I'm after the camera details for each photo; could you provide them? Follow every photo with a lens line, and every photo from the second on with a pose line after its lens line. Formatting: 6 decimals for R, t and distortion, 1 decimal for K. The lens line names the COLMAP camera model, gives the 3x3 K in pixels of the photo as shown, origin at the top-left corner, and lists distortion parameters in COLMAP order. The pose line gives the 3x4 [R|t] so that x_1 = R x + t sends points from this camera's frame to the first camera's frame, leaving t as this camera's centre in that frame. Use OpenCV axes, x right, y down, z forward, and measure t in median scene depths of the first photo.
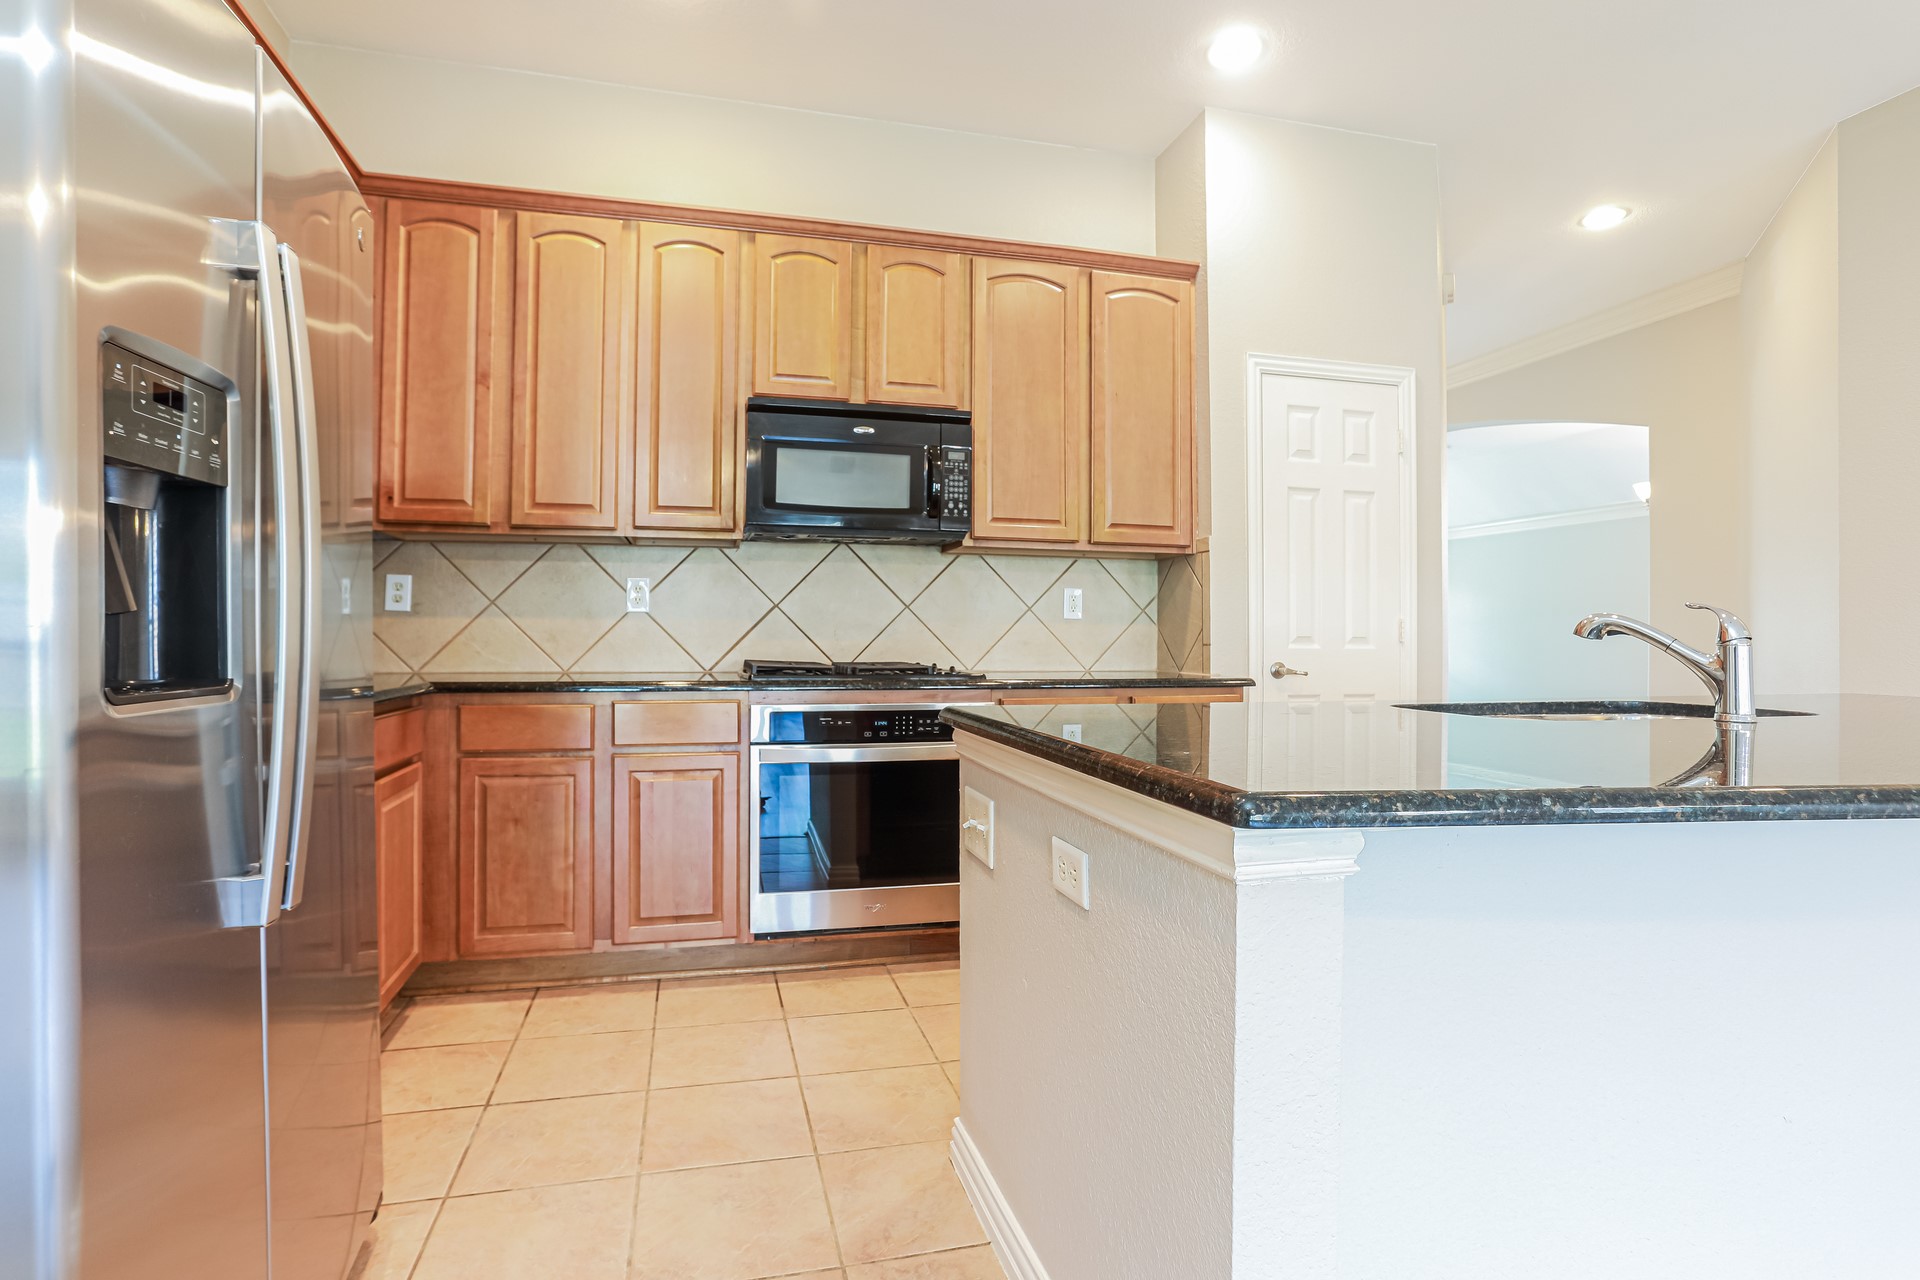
lens RADIAL K [[918.9, 0, 960.0], [0, 918.9, 640.0], [0, 0, 1]] dist [-0.066804, 0.053436]
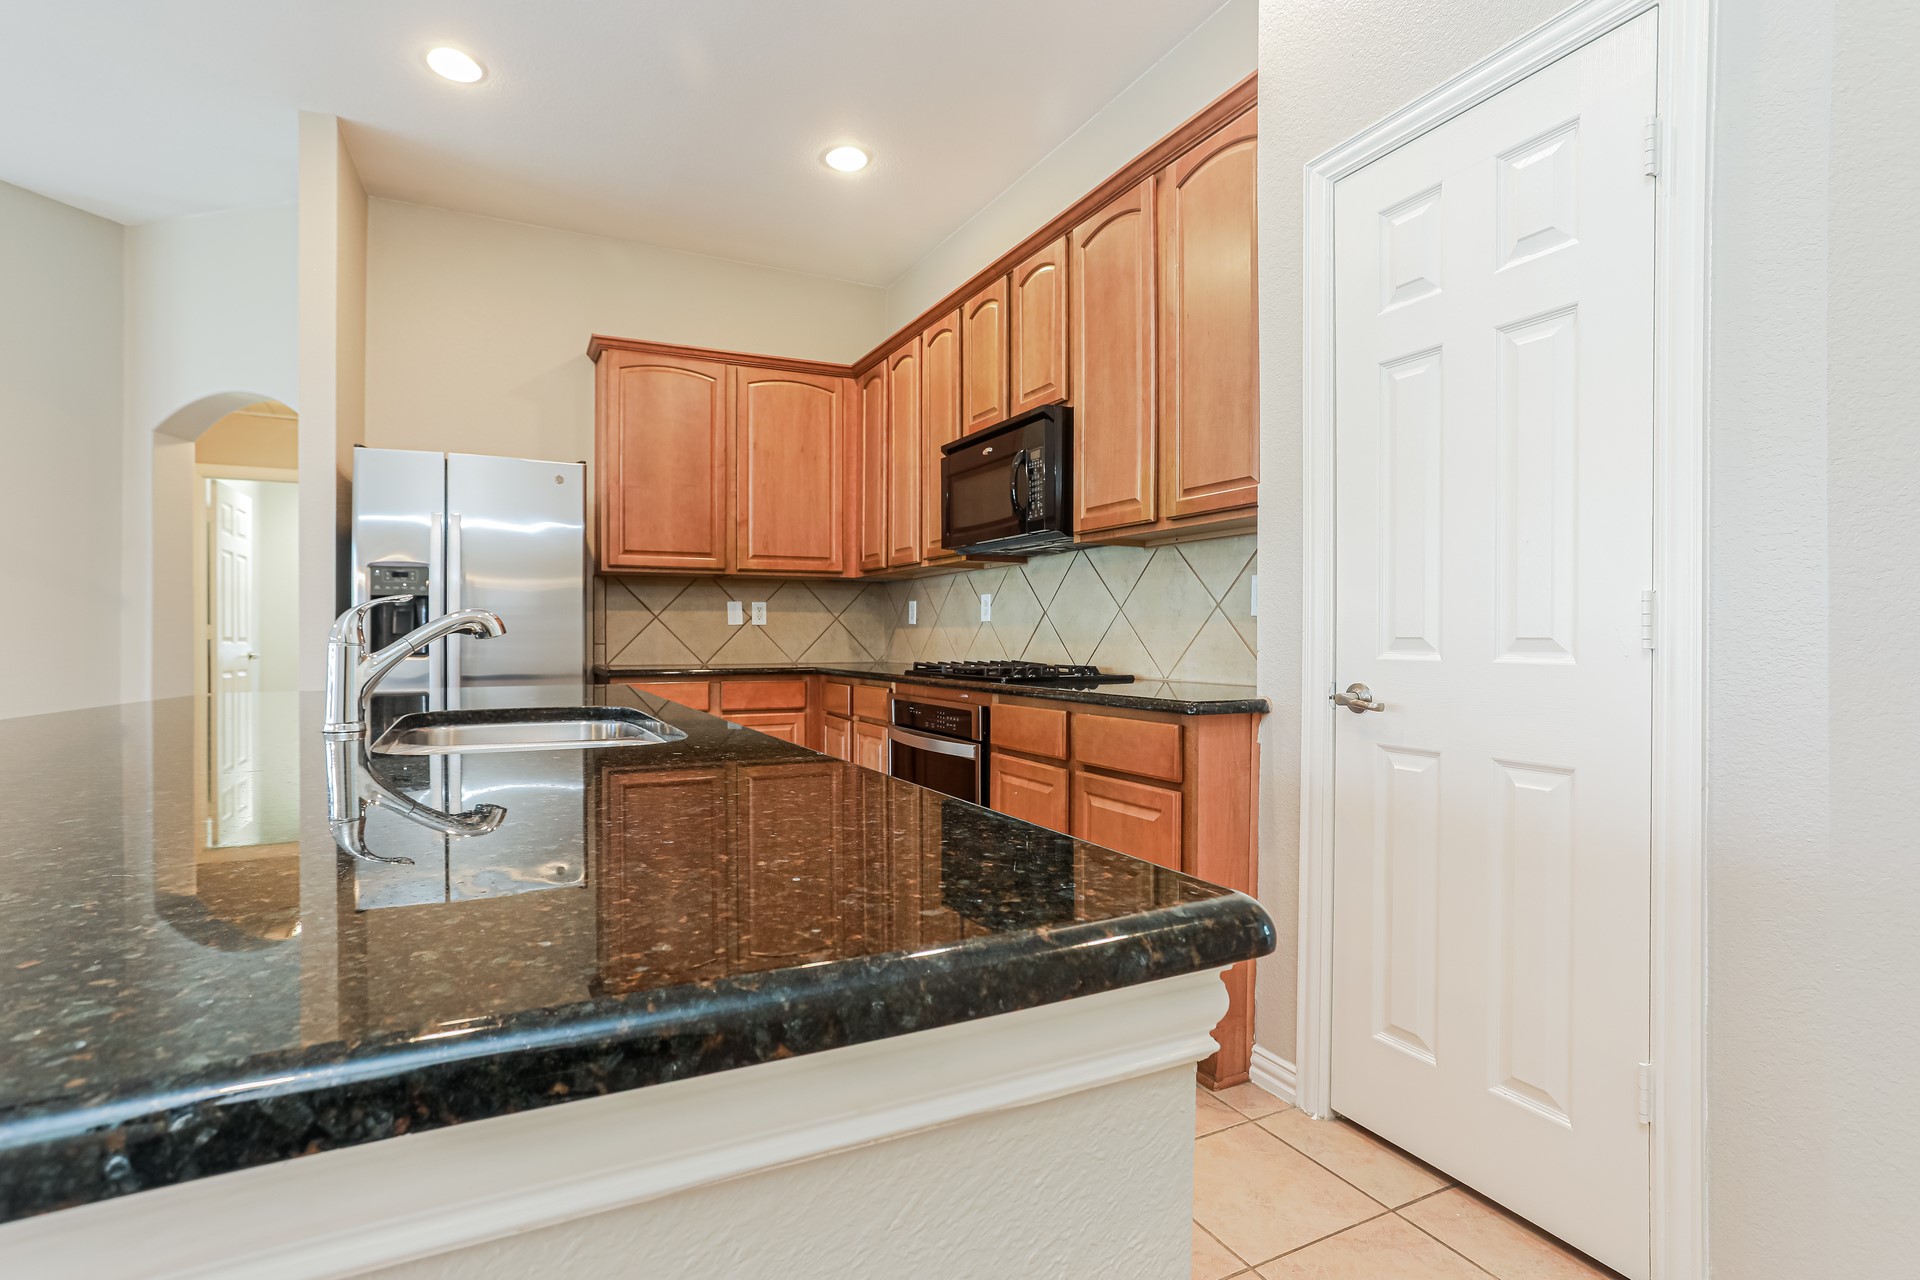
lens RADIAL K [[918.9, 0, 960.0], [0, 918.9, 640.0], [0, 0, 1]] dist [-0.066804, 0.053436]
pose [[0.220962, -0.004174, -0.975274, 0.890686], [-0.002693, 0.999984, -0.004890, 0.000940], [0.975279, 0.003707, 0.220947, 0.681724]]
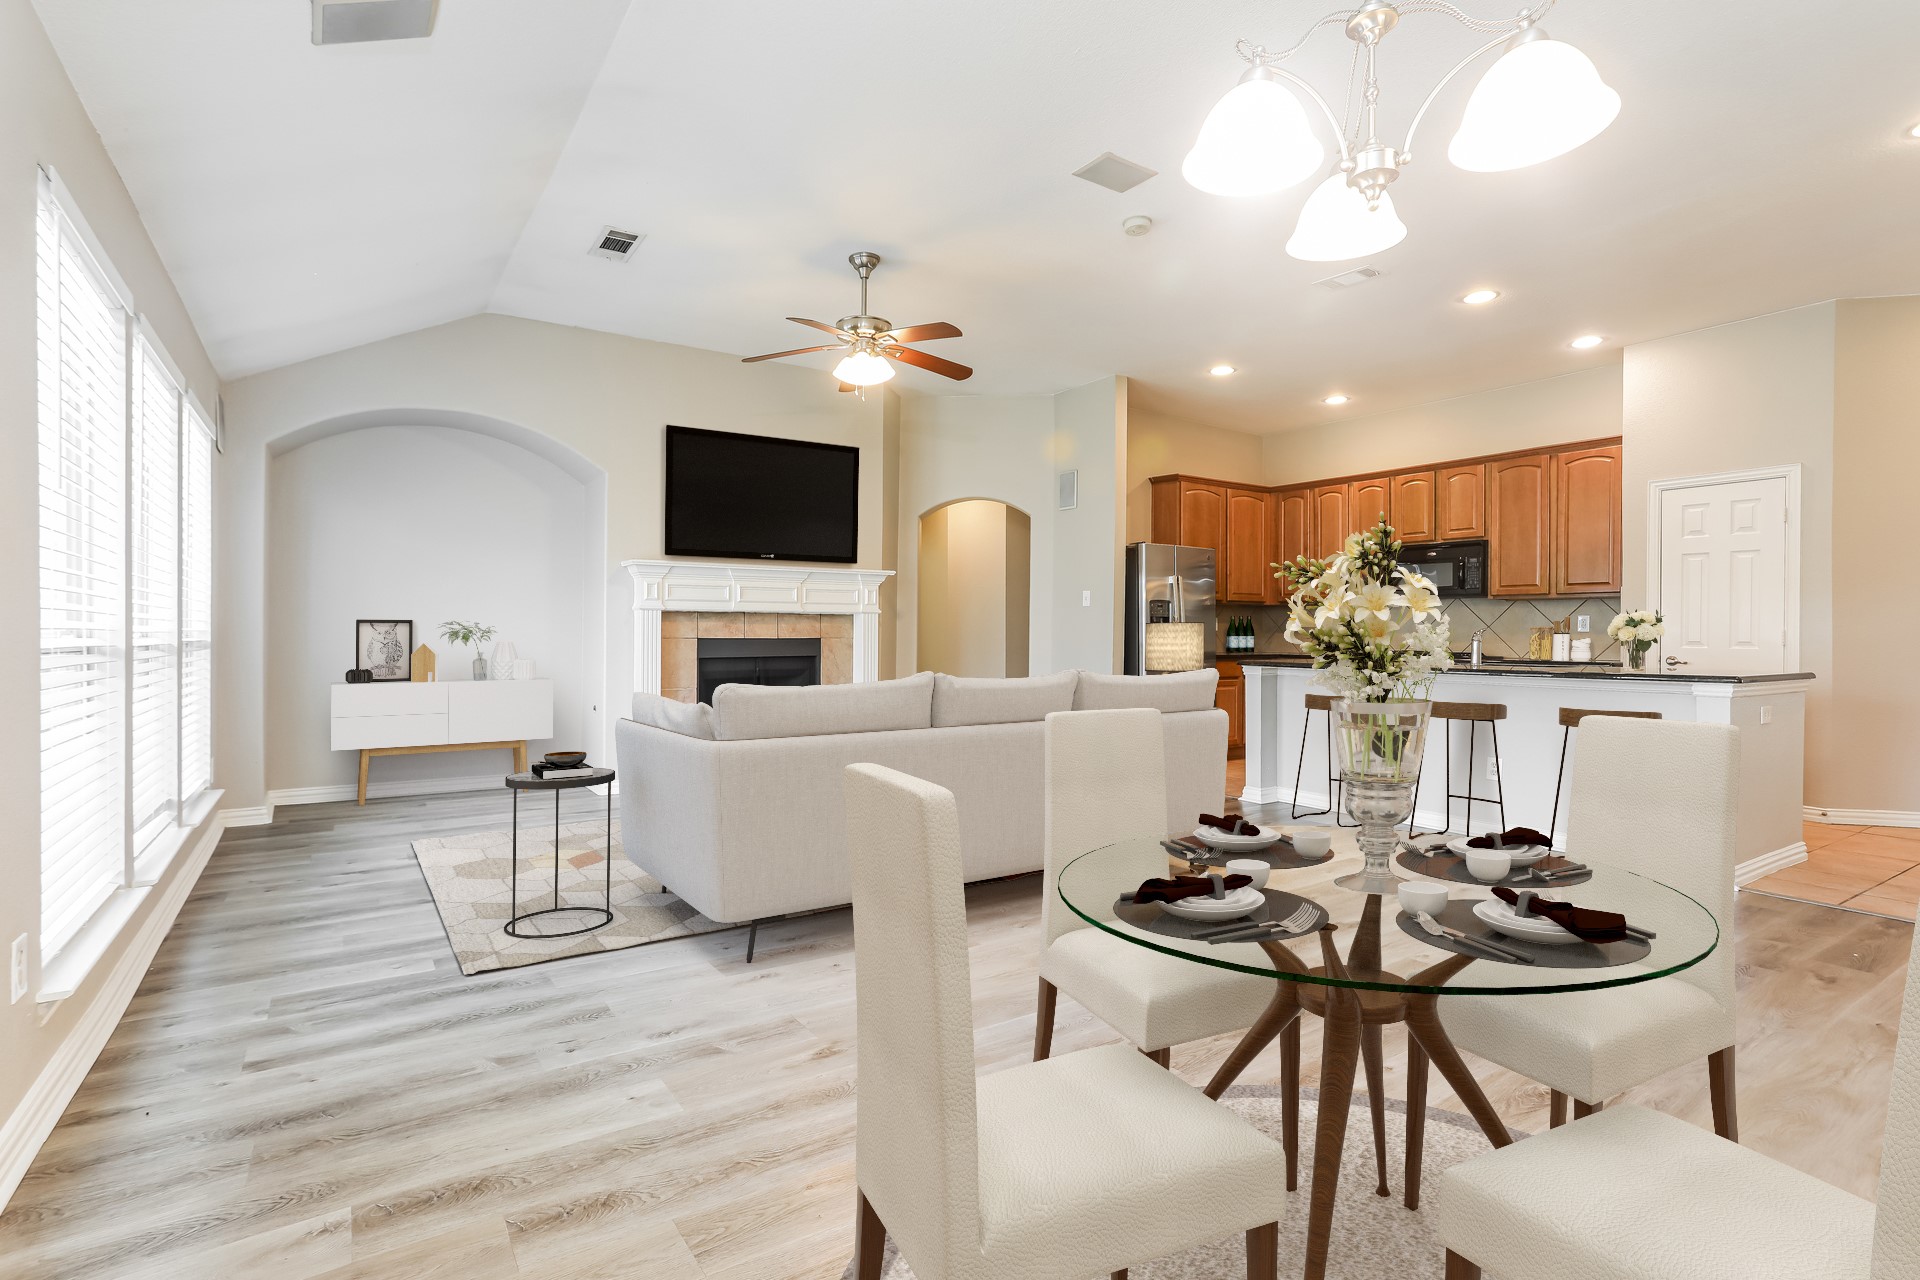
lens RADIAL K [[901.9, 0, 961.6], [0, 901.9, 635.0], [0, 0, 1]] dist [-0.012082, 0.000892]
pose [[0.353778, 0.000652, -0.935329, 1.541841], [-0.013548, 0.999898, -0.004427, 0.008425], [0.935231, 0.014239, 0.353751, -0.897149]]
